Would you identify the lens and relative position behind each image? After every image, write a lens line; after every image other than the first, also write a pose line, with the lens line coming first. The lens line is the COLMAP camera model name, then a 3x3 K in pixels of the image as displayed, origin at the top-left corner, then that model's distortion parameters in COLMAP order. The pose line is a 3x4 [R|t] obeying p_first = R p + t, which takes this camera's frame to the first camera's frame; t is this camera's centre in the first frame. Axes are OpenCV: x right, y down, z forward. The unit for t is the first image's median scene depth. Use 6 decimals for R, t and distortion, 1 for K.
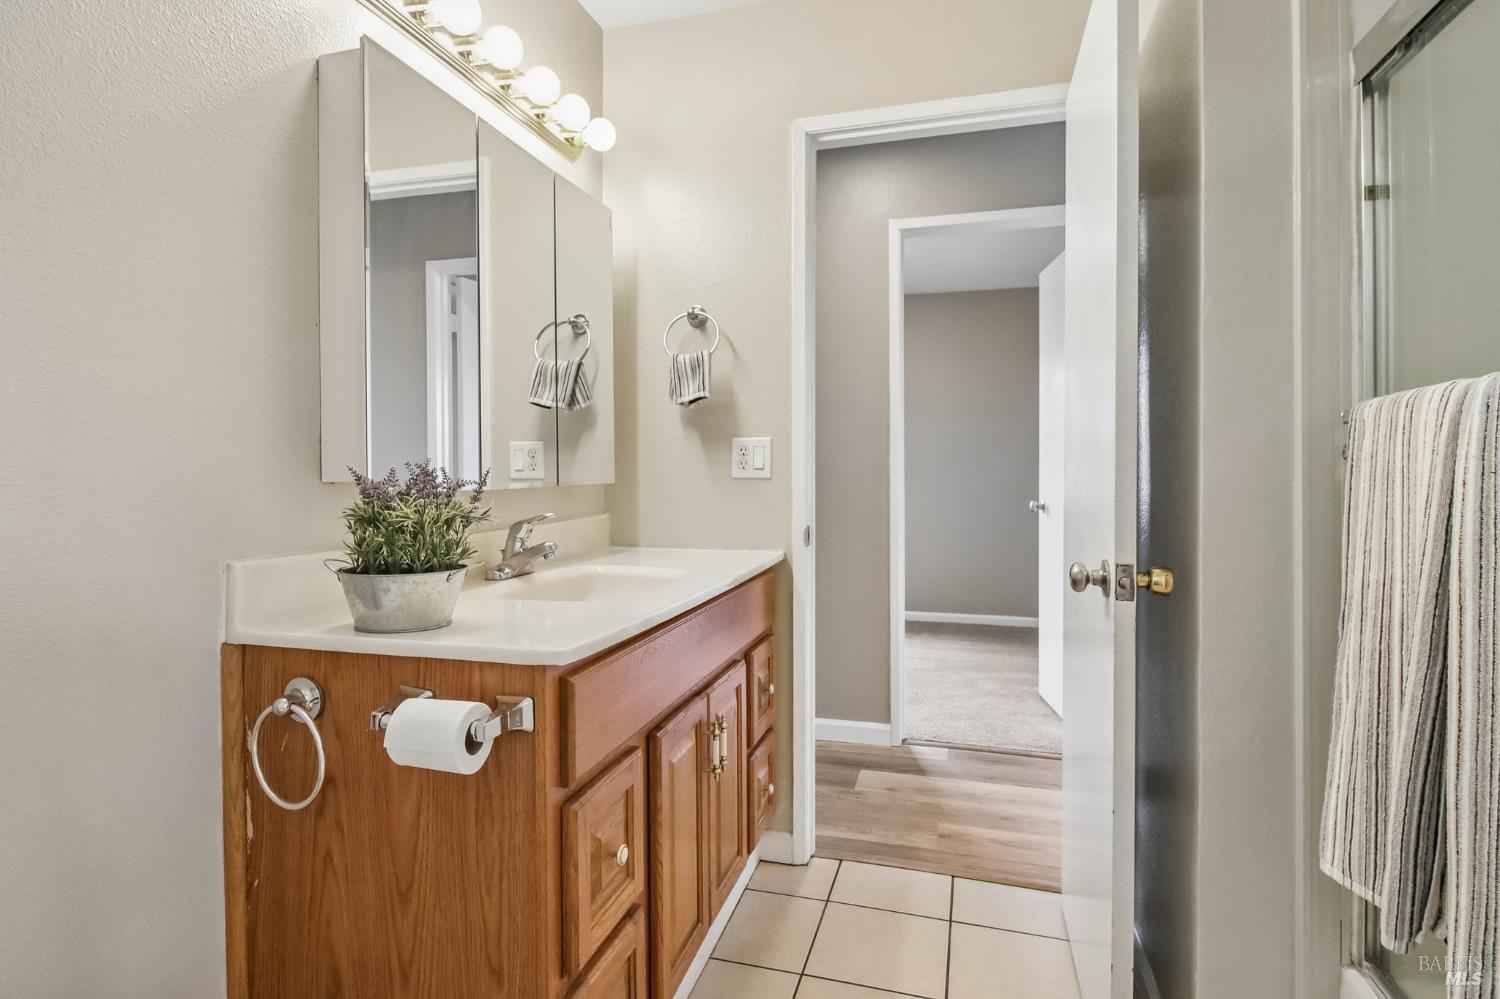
lens RADIAL K [[779.4, 0, 747.8], [0, 779.4, 472.7], [0, 0, 1]] dist [0.006370, -0.013439]
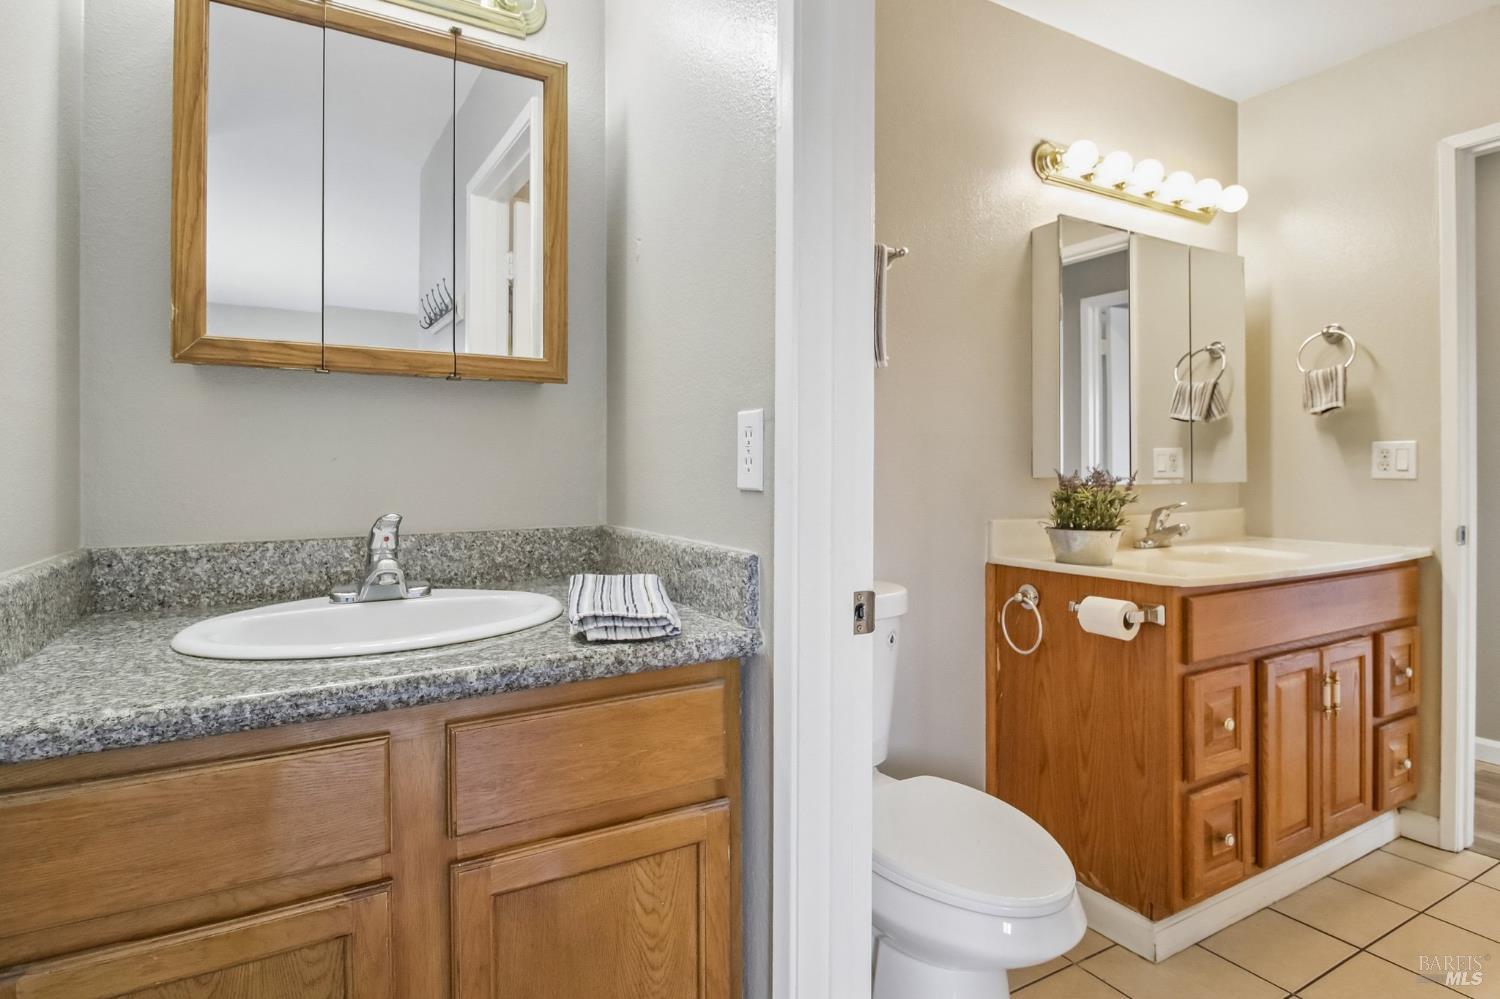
lens RADIAL K [[779.4, 0, 747.8], [0, 779.4, 472.7], [0, 0, 1]] dist [0.006370, -0.013439]
pose [[0.711200, 0.003064, -0.702983, 0.172635], [-0.004297, 0.999991, 0.000012, 0.003077], [0.702977, 0.003013, 0.711207, -0.537111]]
